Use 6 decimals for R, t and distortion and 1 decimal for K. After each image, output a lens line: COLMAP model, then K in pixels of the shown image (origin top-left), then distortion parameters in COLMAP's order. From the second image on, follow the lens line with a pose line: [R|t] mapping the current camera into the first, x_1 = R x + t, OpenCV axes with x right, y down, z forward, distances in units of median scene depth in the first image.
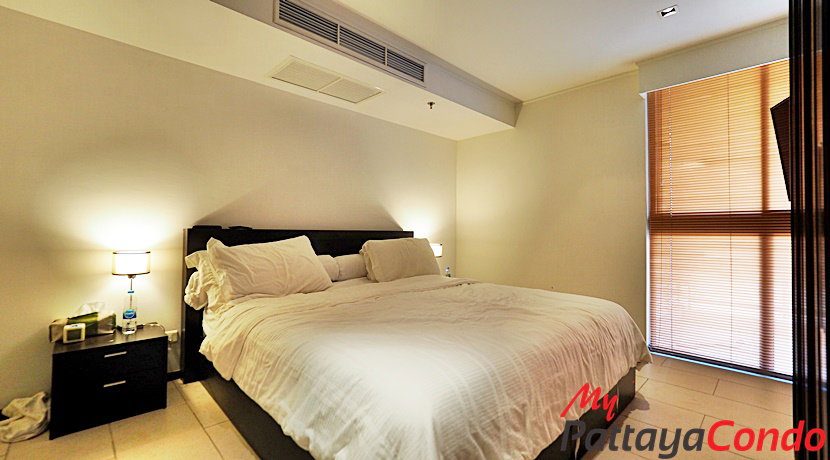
lens RADIAL K [[348.6, 0, 403.9], [0, 348.6, 225.1], [0, 0, 1]] dist [0.000507, 0.000008]
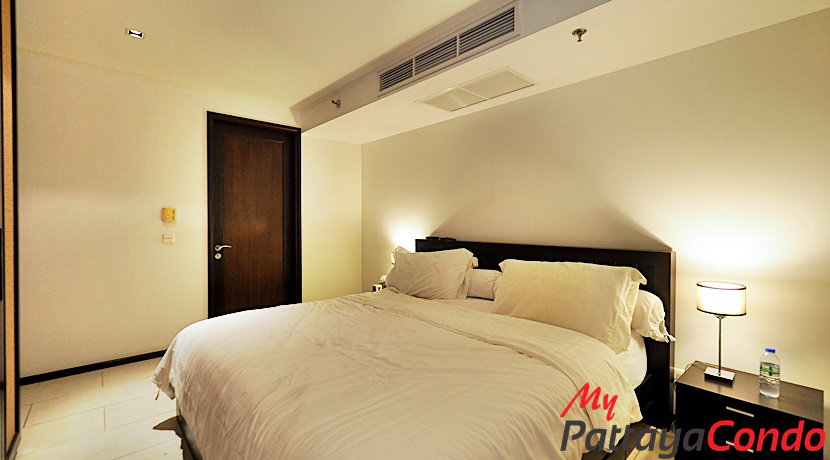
lens RADIAL K [[348.6, 0, 403.9], [0, 348.6, 225.1], [0, 0, 1]] dist [0.000507, 0.000008]
pose [[-0.032172, -0.006300, -0.999462, 0.784714], [0.015363, 0.999859, -0.006797, -0.036783], [0.999364, -0.015574, -0.032070, 0.863135]]
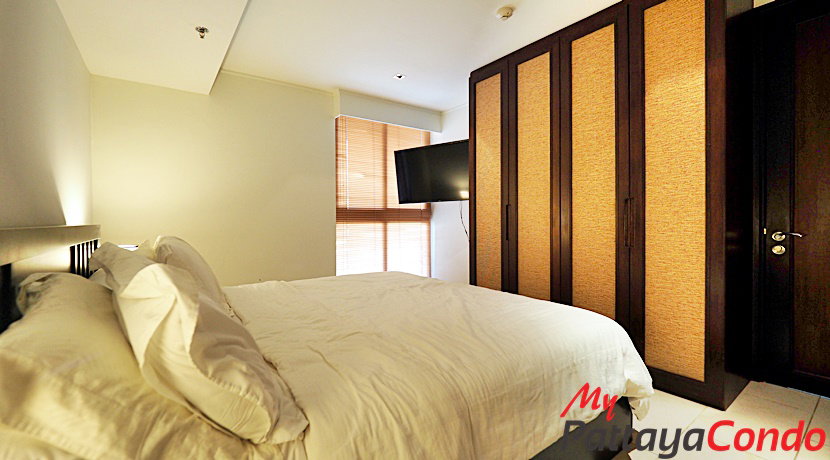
lens RADIAL K [[348.6, 0, 403.9], [0, 348.6, 225.1], [0, 0, 1]] dist [0.000507, 0.000008]
pose [[0.136755, -0.022994, 0.990338, -0.629439], [-0.010440, 0.999642, 0.024652, -0.000291], [-0.990550, -0.013710, 0.136466, 0.630005]]
